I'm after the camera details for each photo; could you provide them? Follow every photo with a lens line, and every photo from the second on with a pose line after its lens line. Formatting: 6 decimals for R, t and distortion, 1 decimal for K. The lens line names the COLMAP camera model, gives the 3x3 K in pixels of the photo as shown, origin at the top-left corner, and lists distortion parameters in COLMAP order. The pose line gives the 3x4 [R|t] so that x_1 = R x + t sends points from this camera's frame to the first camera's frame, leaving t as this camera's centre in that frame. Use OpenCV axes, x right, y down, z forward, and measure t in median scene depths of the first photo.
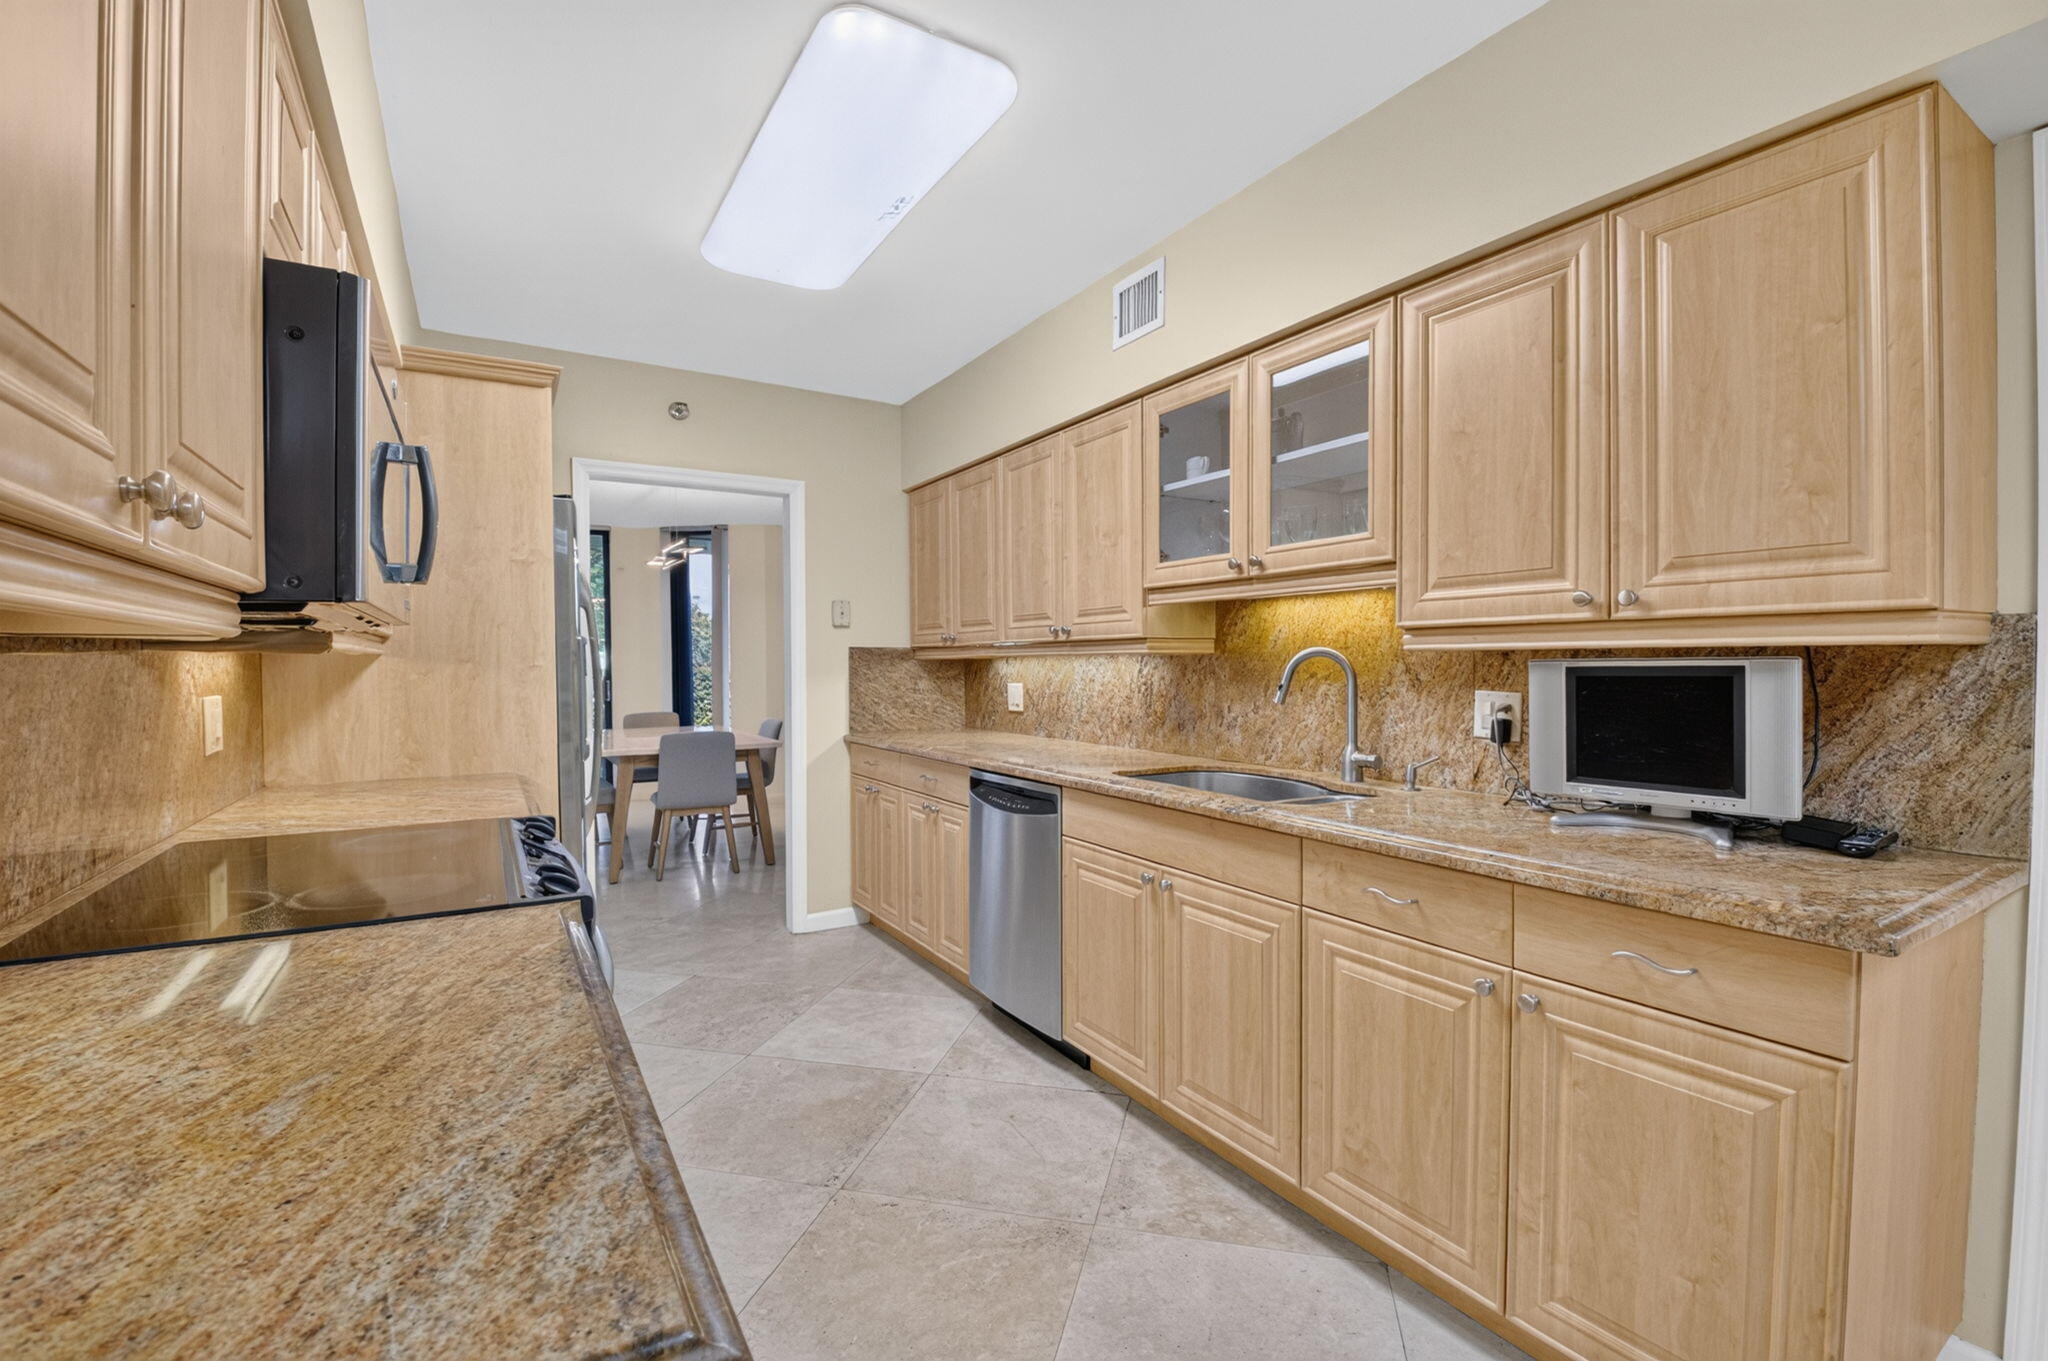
lens RADIAL K [[893.5, 0, 1048.0], [0, 893.5, 673.3], [0, 0, 1]] dist [-0.000535, -0.000102]
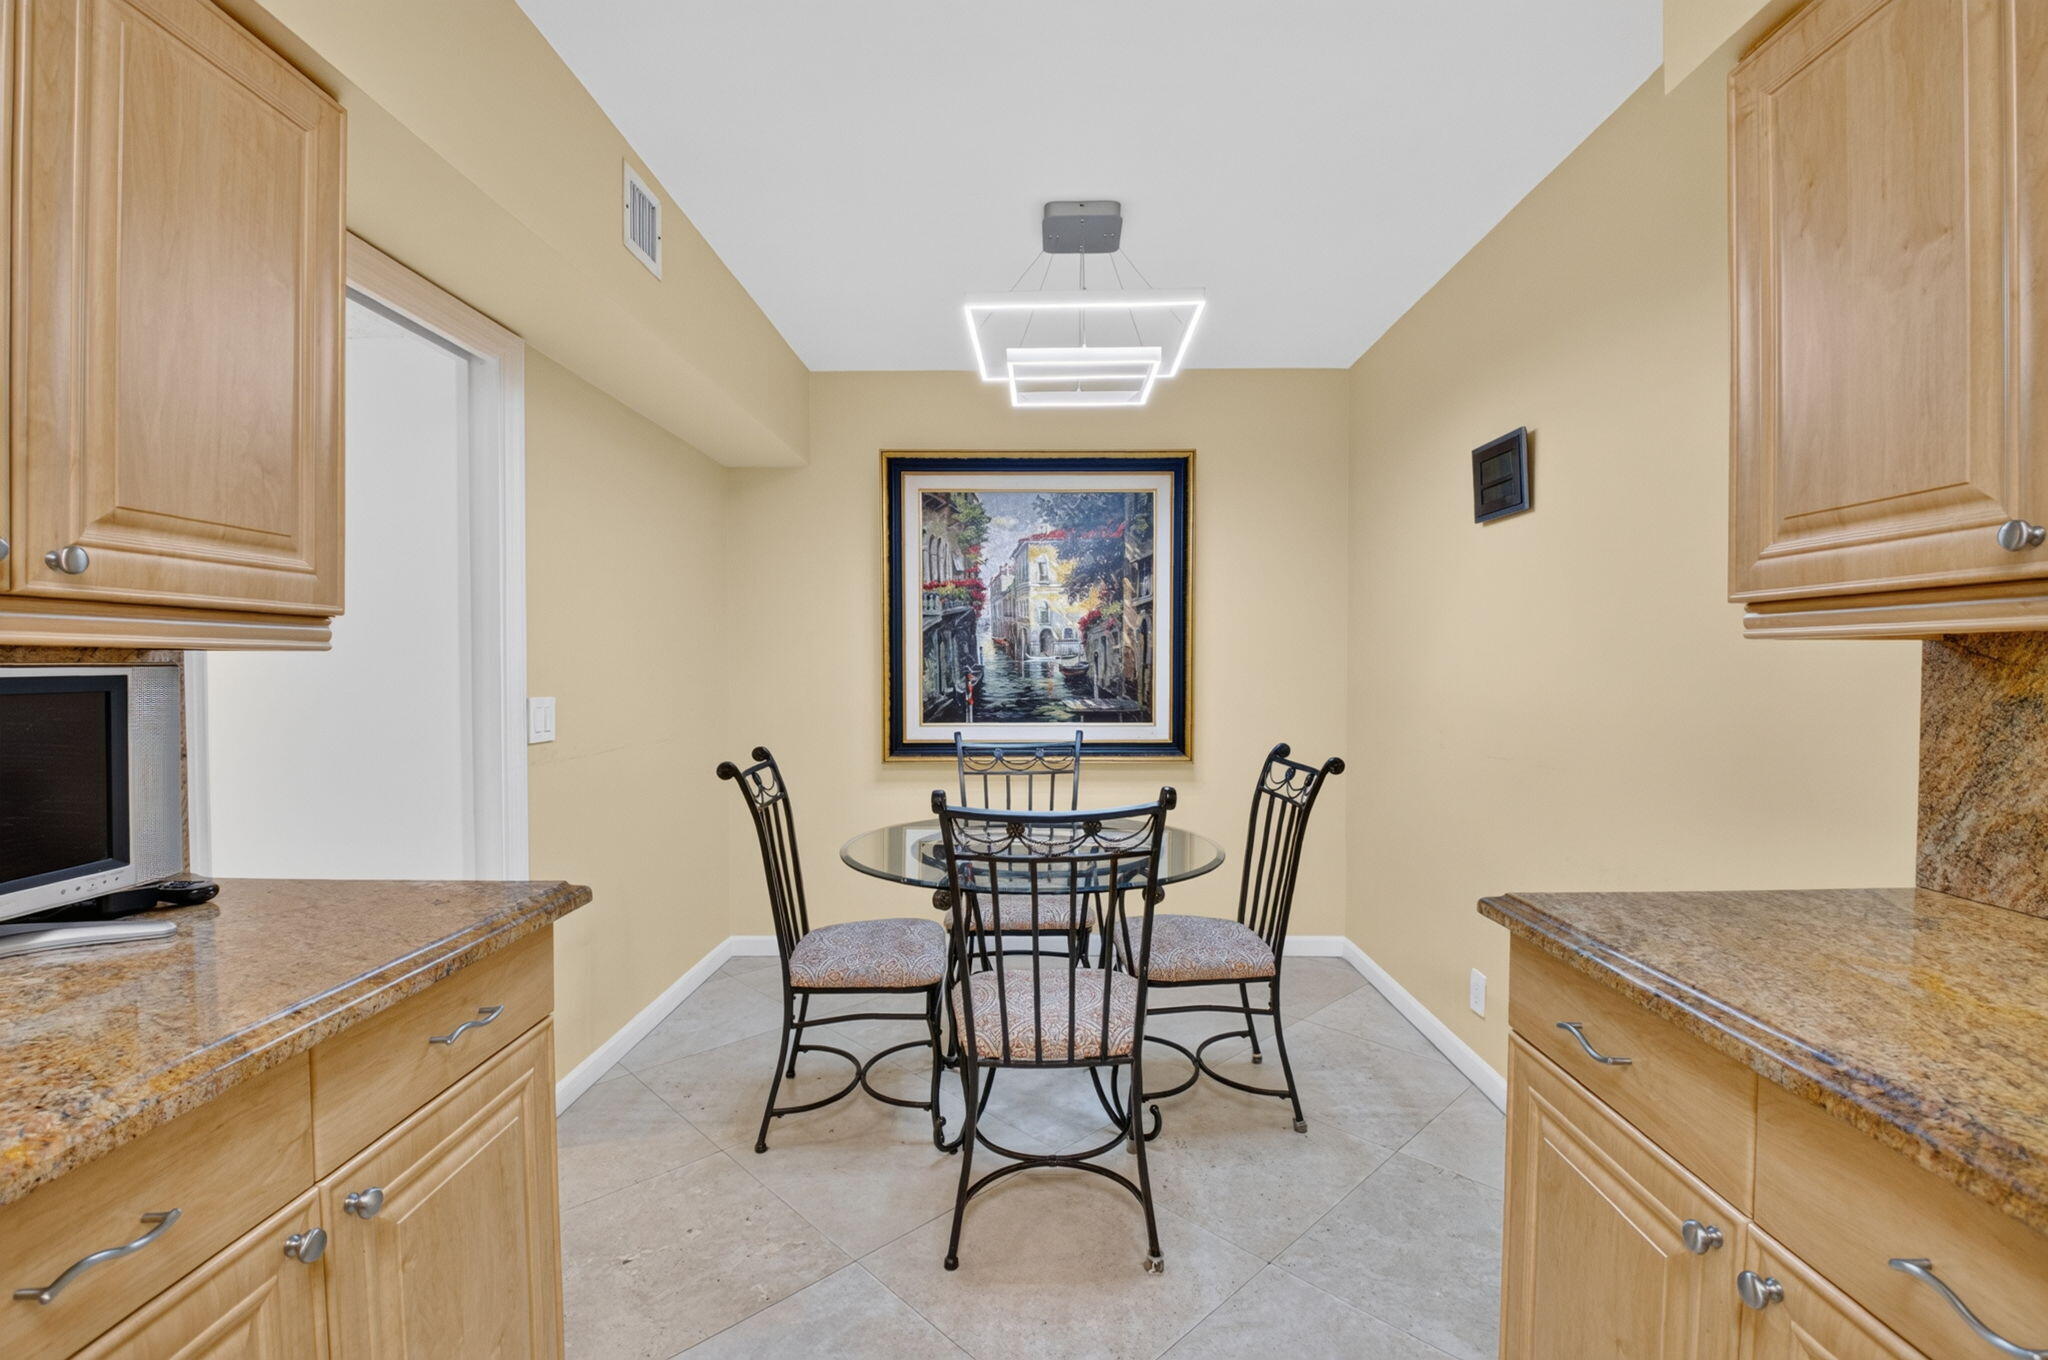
lens RADIAL K [[908.0, 0, 1024.0], [0, 908.0, 680.0], [0, 0, 1]] dist [-0.029803, -0.000066]
pose [[-0.831548, -0.004918, 0.555431, -0.119132], [0.009743, 0.999678, 0.023438, -0.008141], [-0.555367, 0.024901, -0.831232, 0.712879]]
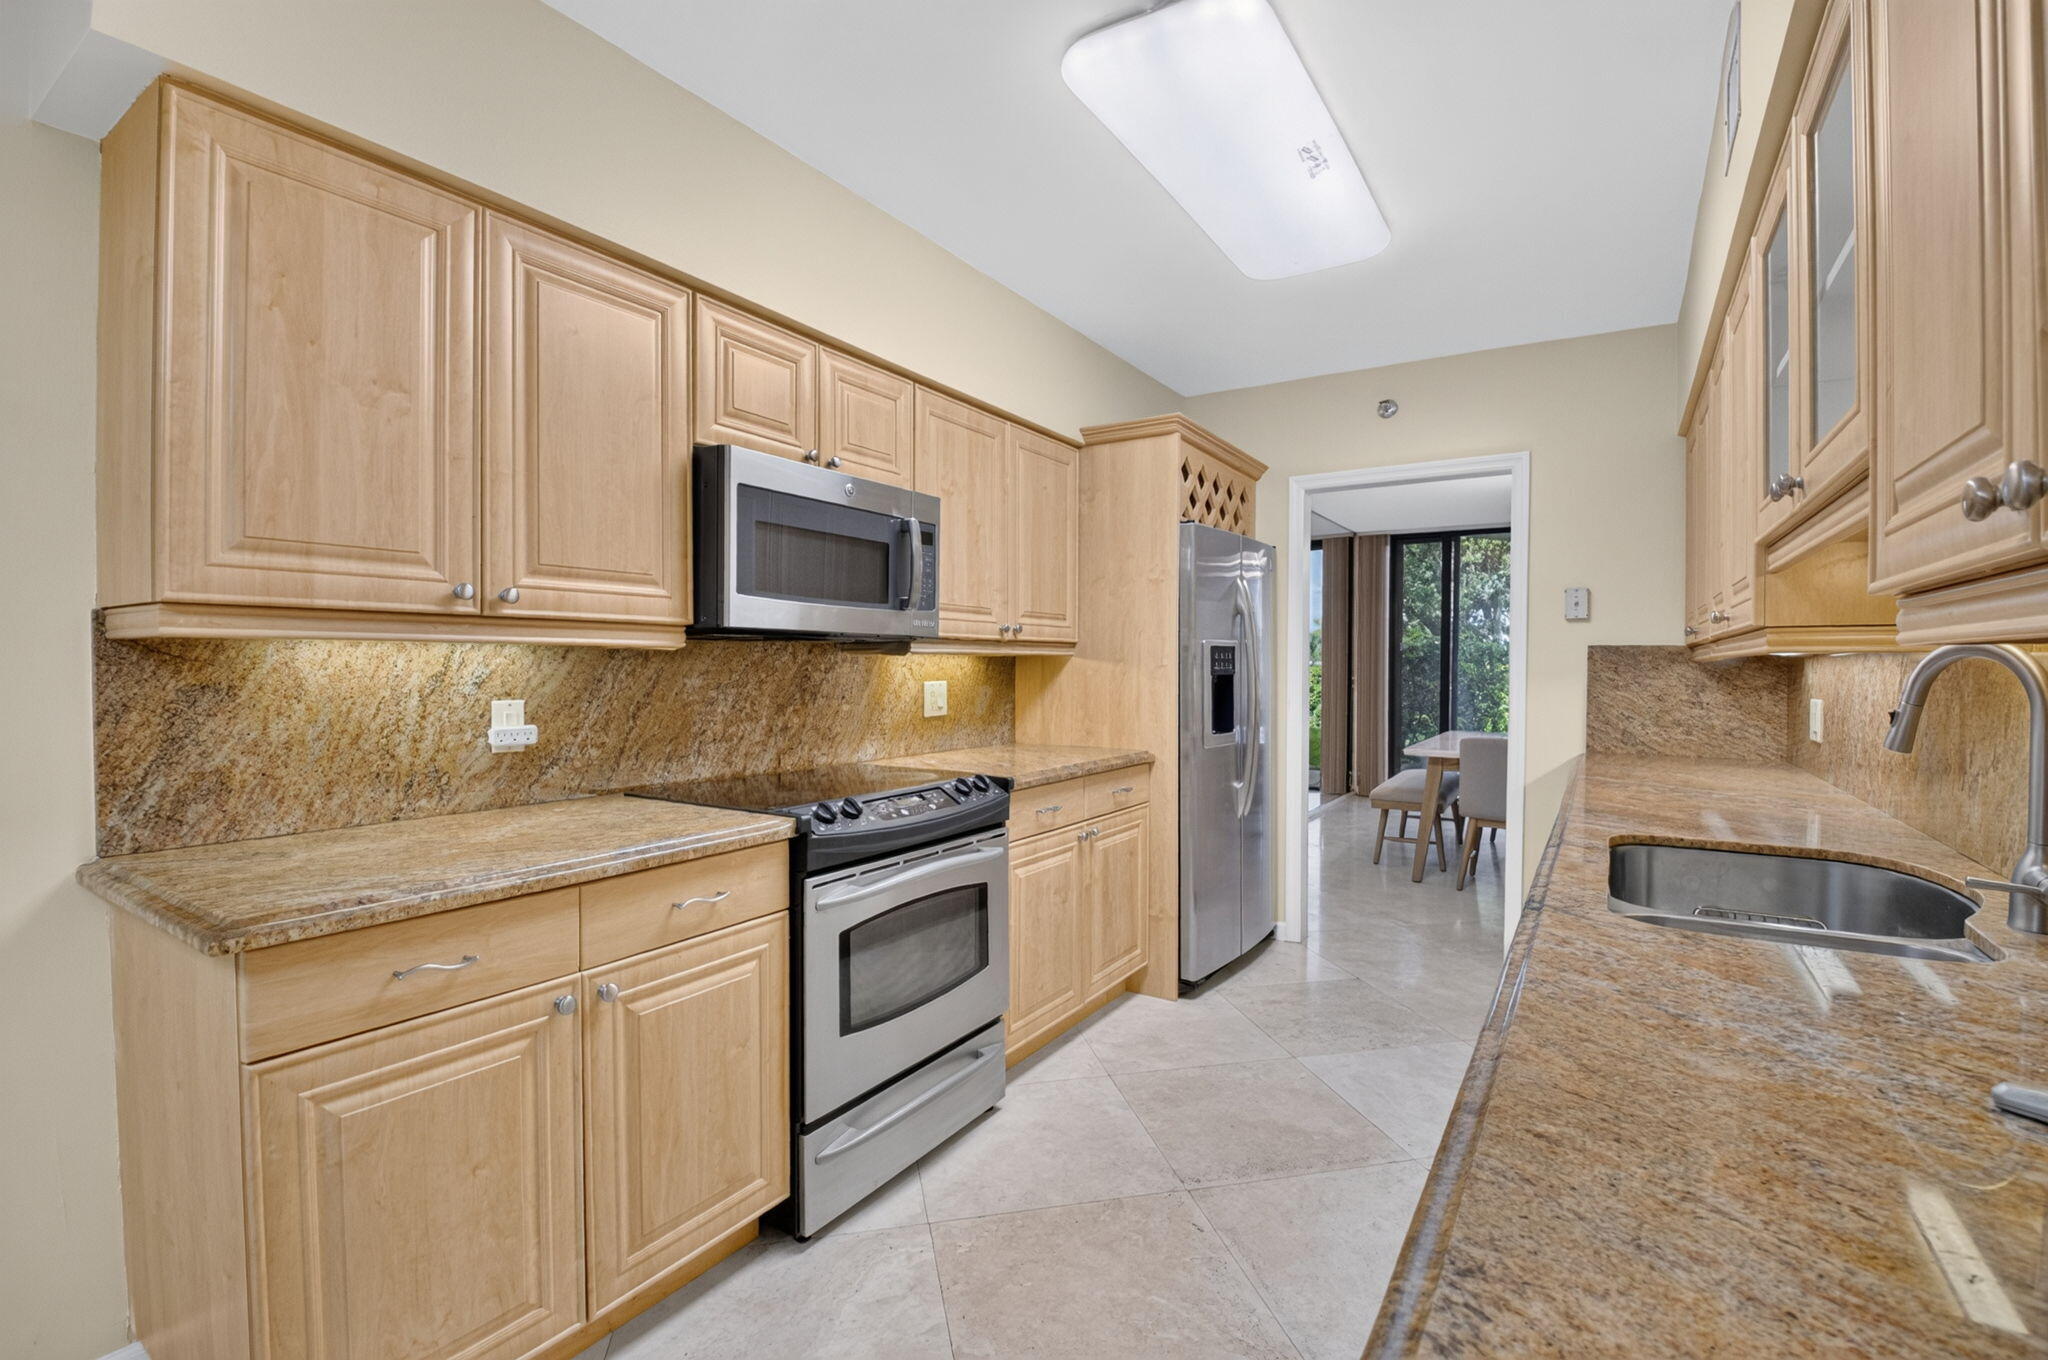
lens RADIAL K [[917.7, 0, 1055.5], [0, 917.7, 675.9], [0, 0, 1]] dist [-0.000516, -0.000211]
pose [[0.442444, 0.019198, -0.896591, 0.491419], [-0.016701, 0.999774, 0.013166, -0.008067], [0.896641, 0.009149, 0.442664, 0.326207]]
